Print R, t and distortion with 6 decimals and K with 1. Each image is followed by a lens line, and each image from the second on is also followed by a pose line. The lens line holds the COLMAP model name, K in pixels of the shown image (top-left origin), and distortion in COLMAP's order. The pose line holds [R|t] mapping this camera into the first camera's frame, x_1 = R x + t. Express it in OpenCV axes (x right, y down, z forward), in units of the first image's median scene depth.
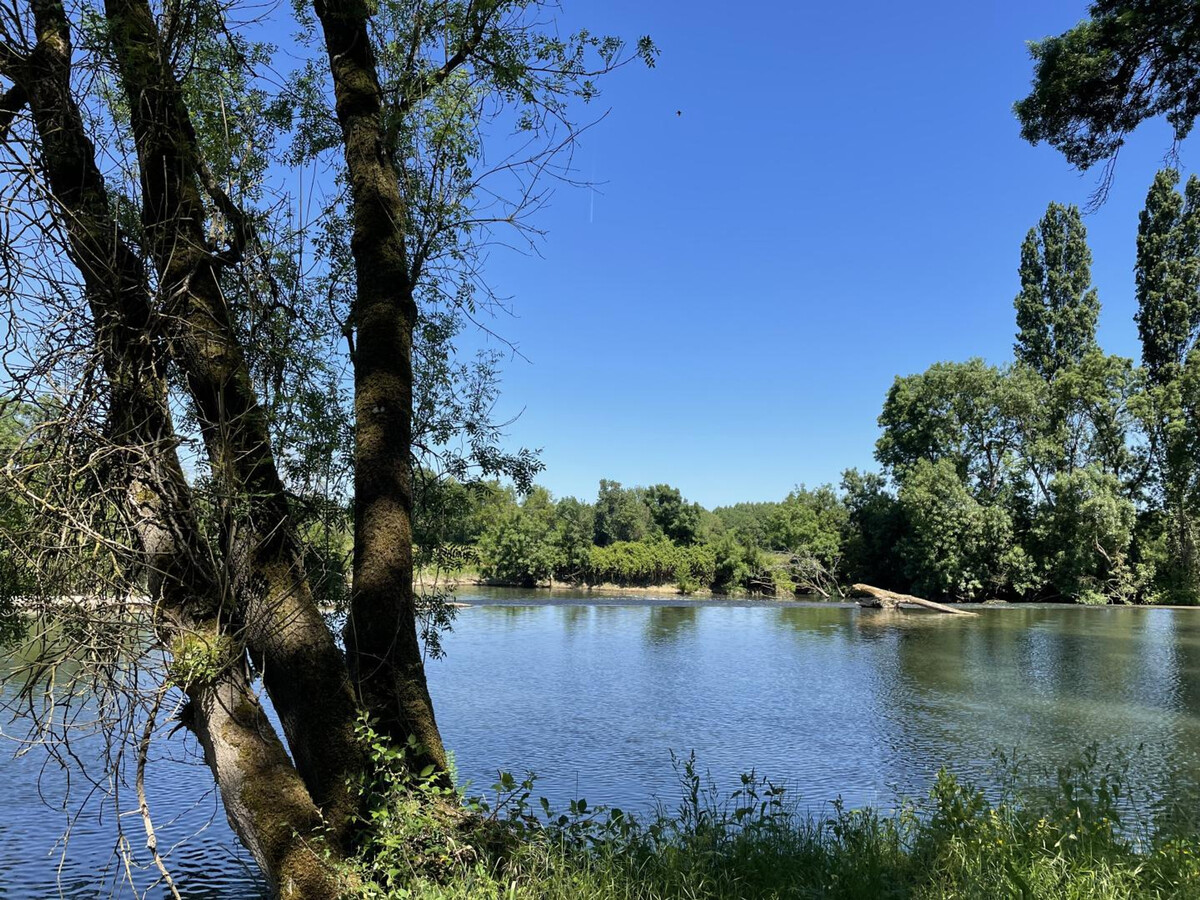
lens RADIAL K [[862.0, 0, 594.9], [0, 862.0, 436.5], [0, 0, 1]] dist [0.071903, -0.122100]
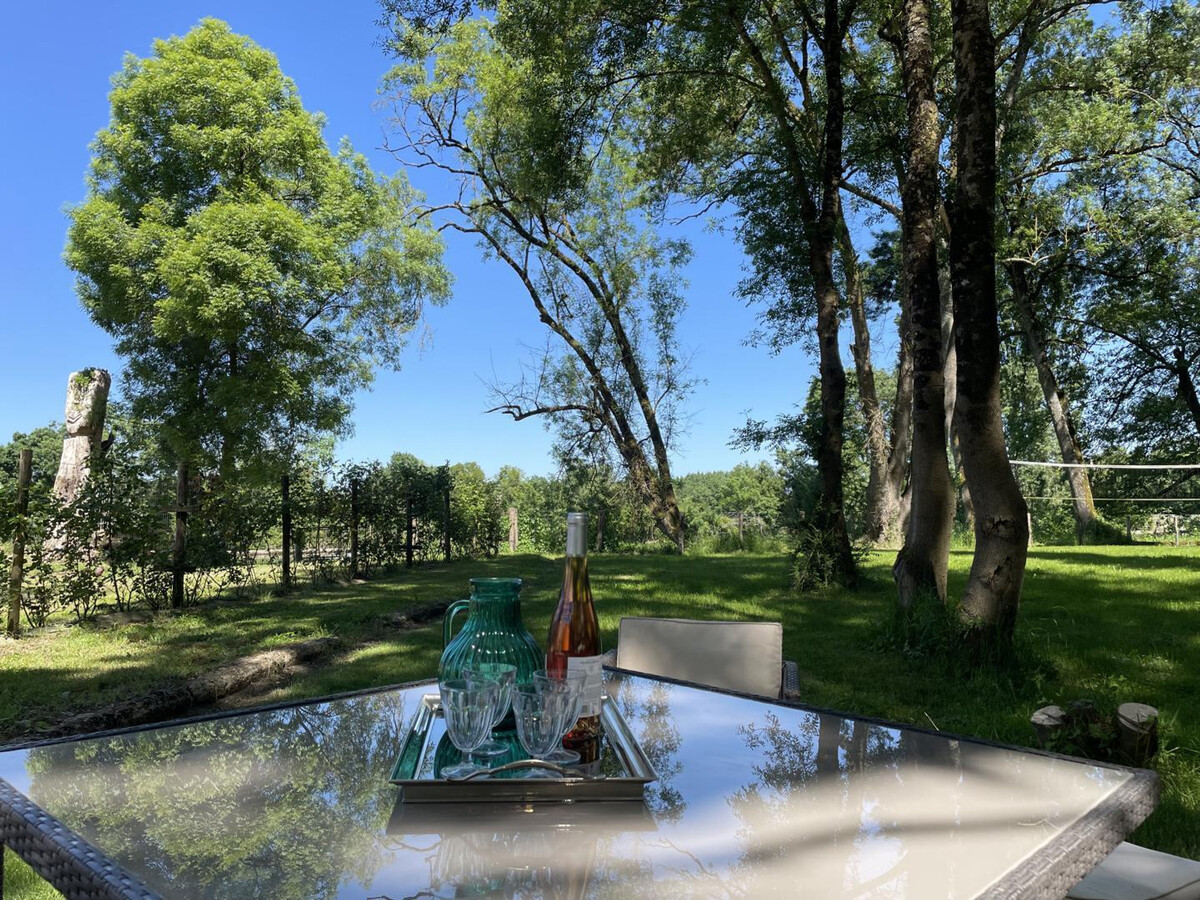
lens RADIAL K [[862.0, 0, 594.9], [0, 862.0, 436.5], [0, 0, 1]] dist [0.071903, -0.122100]
pose [[0.997551, -0.036102, 0.059897, -0.067883], [0.034272, 0.998922, 0.031298, -0.031062], [-0.060962, -0.029169, 0.997714, -0.291362]]
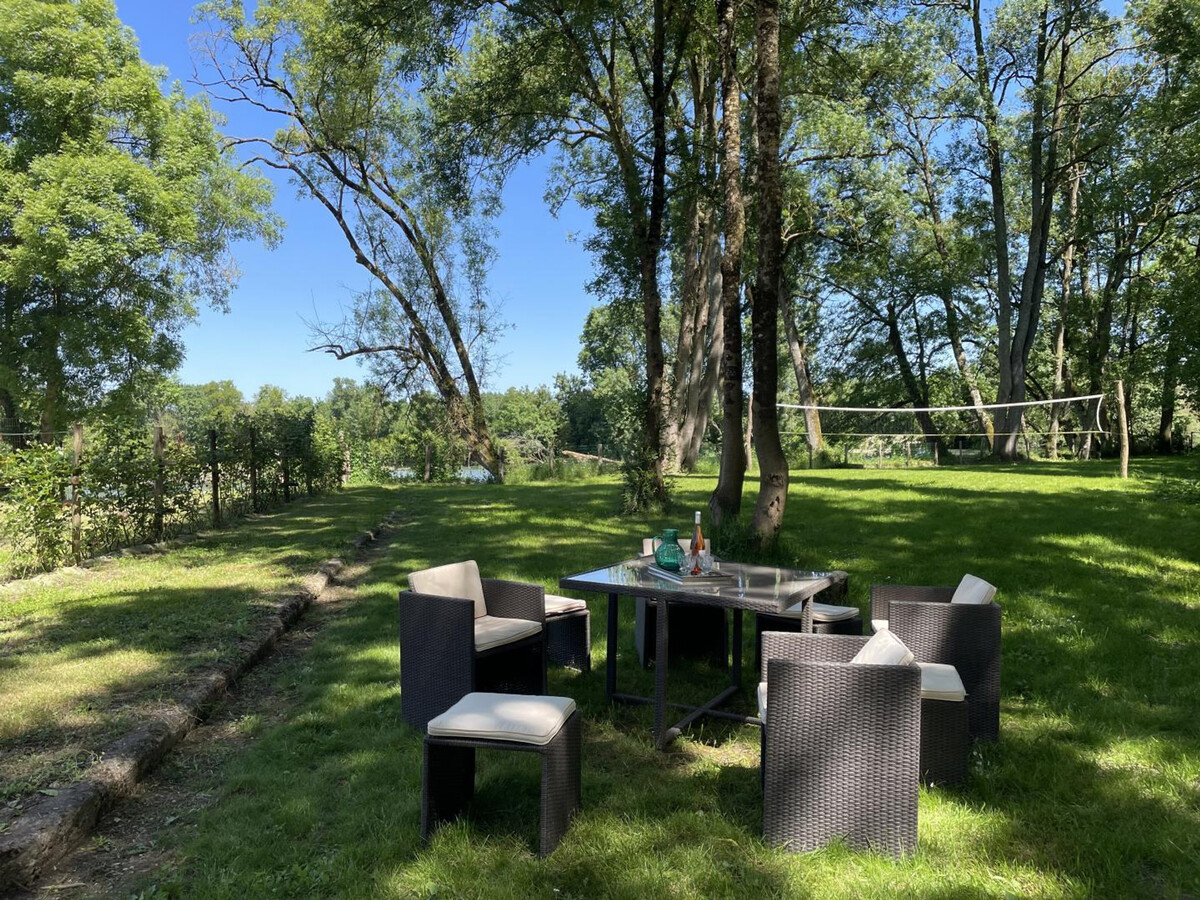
lens RADIAL K [[876.1, 0, 600.0], [0, 876.1, 450.0], [0, 0, 1]] dist [0.001060, 0.001641]
pose [[0.946203, -0.053357, 0.319144, -0.096261], [0.006943, 0.989431, 0.144837, -0.043830], [-0.323499, -0.134829, 0.936573, -0.336340]]
